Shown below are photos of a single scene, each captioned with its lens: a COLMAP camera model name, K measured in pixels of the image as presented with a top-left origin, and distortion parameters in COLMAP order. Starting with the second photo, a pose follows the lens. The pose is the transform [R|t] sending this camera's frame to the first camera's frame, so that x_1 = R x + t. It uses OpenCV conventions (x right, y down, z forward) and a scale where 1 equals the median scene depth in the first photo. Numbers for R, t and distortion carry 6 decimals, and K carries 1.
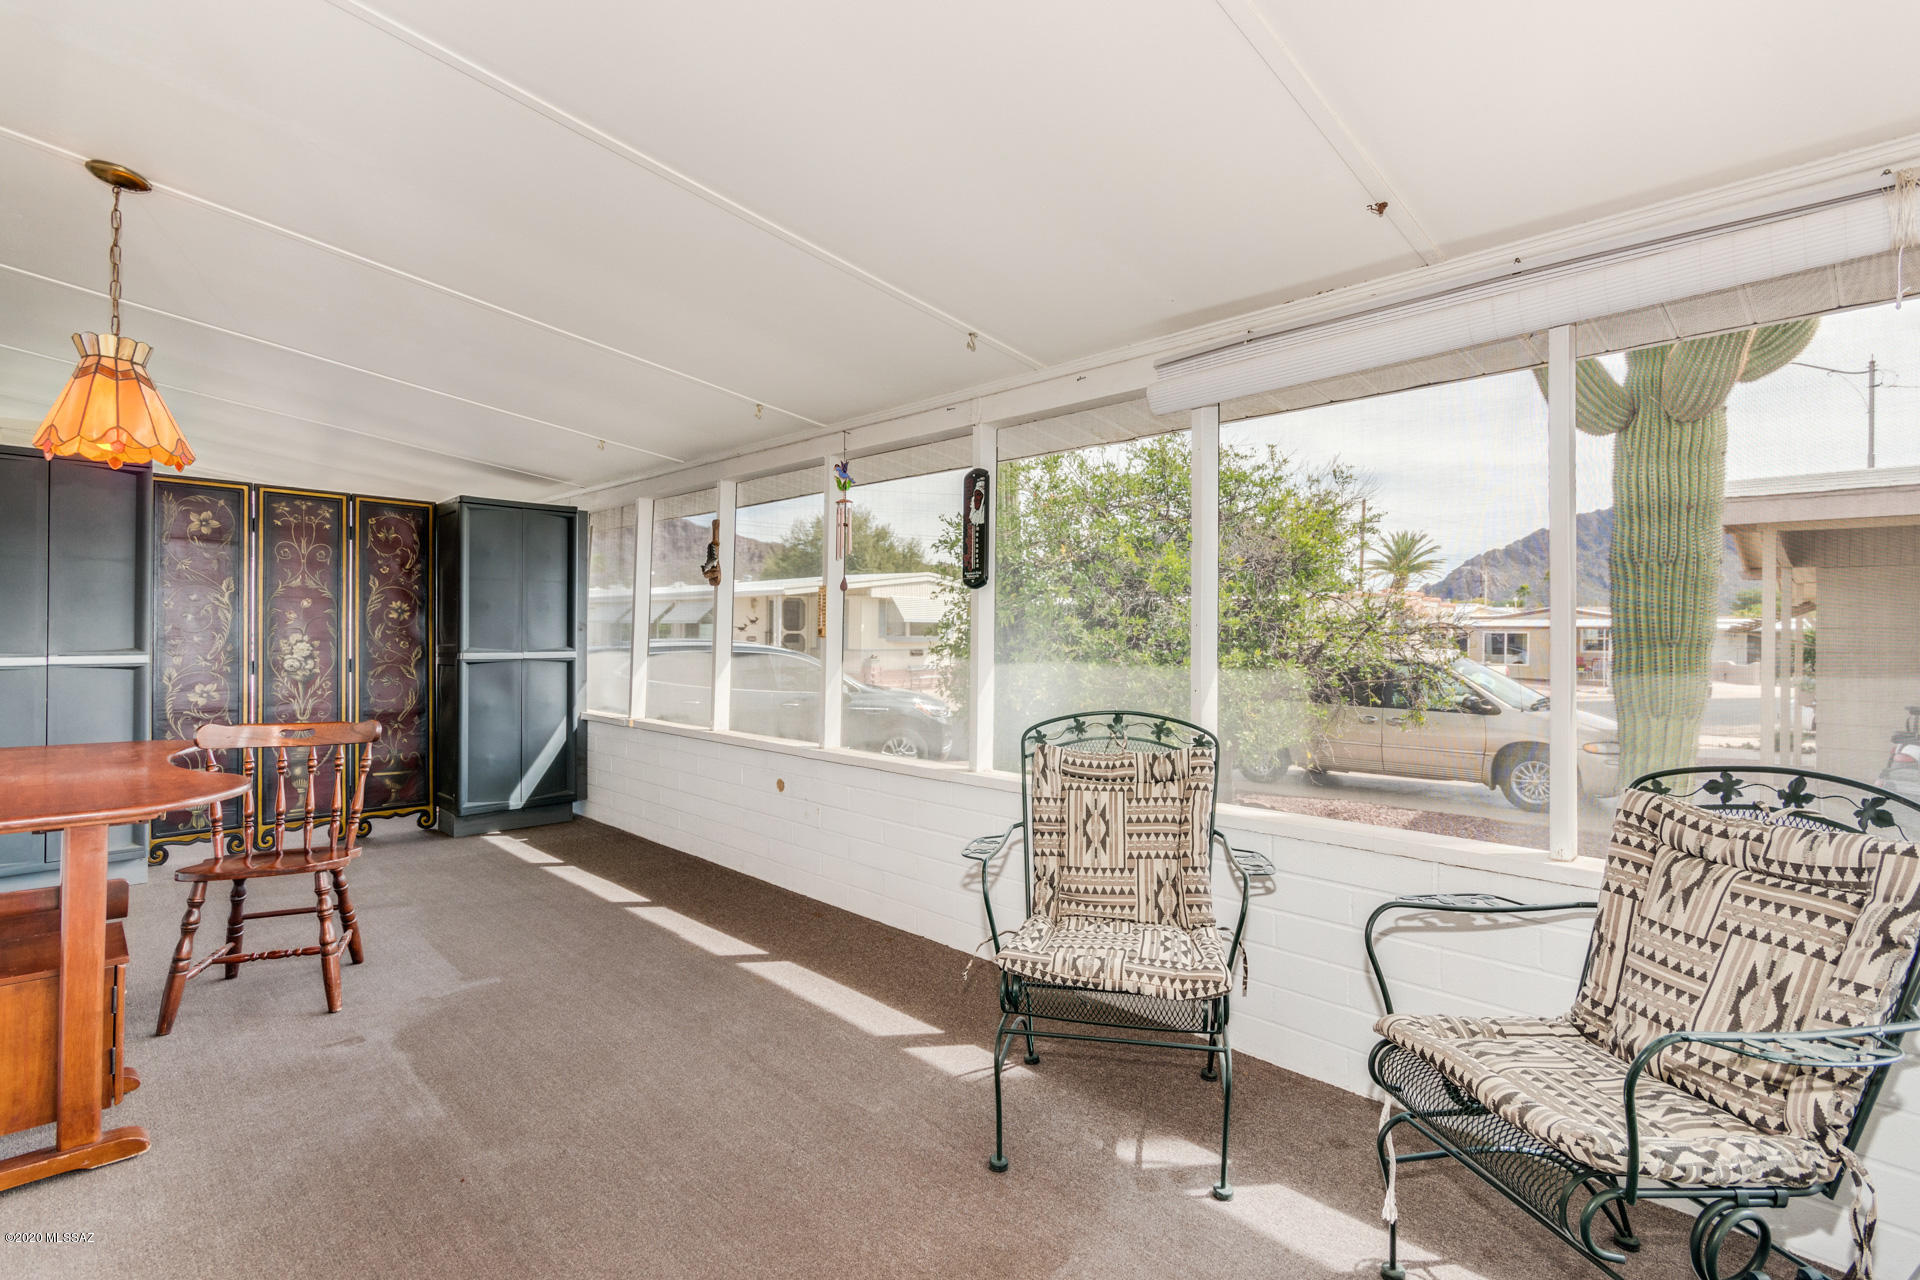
lens RADIAL K [[886.3, 0, 963.7], [0, 886.3, 648.2], [0, 0, 1]] dist [-0.000522, 0.000311]
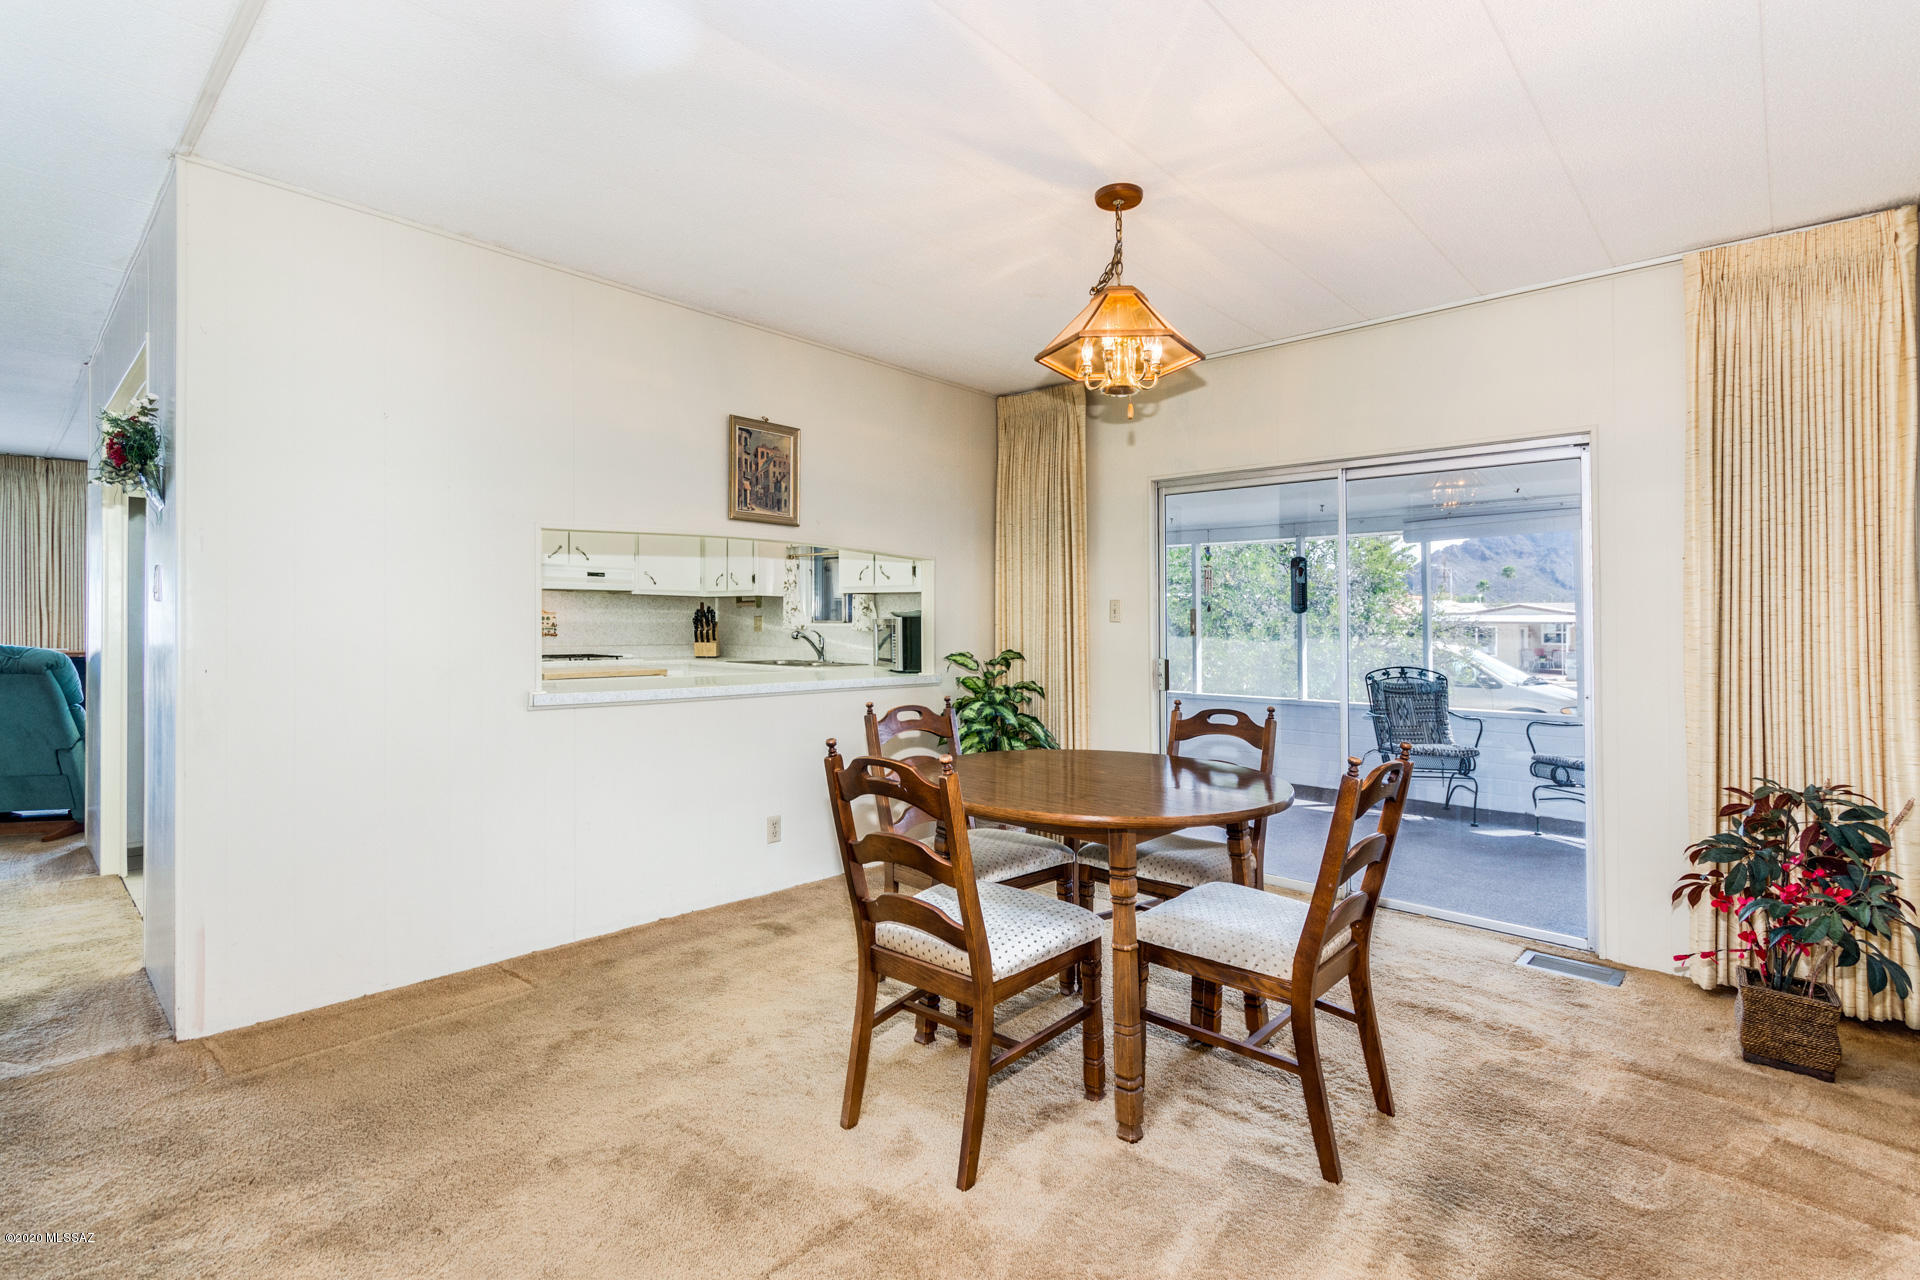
lens RADIAL K [[886.3, 0, 963.7], [0, 886.3, 648.2], [0, 0, 1]] dist [-0.000522, 0.000311]
pose [[0.999337, -0.004205, 0.036151, -1.227573], [0.004007, 0.999977, 0.005535, -0.000679], [-0.036173, -0.005386, 0.999331, -1.542317]]
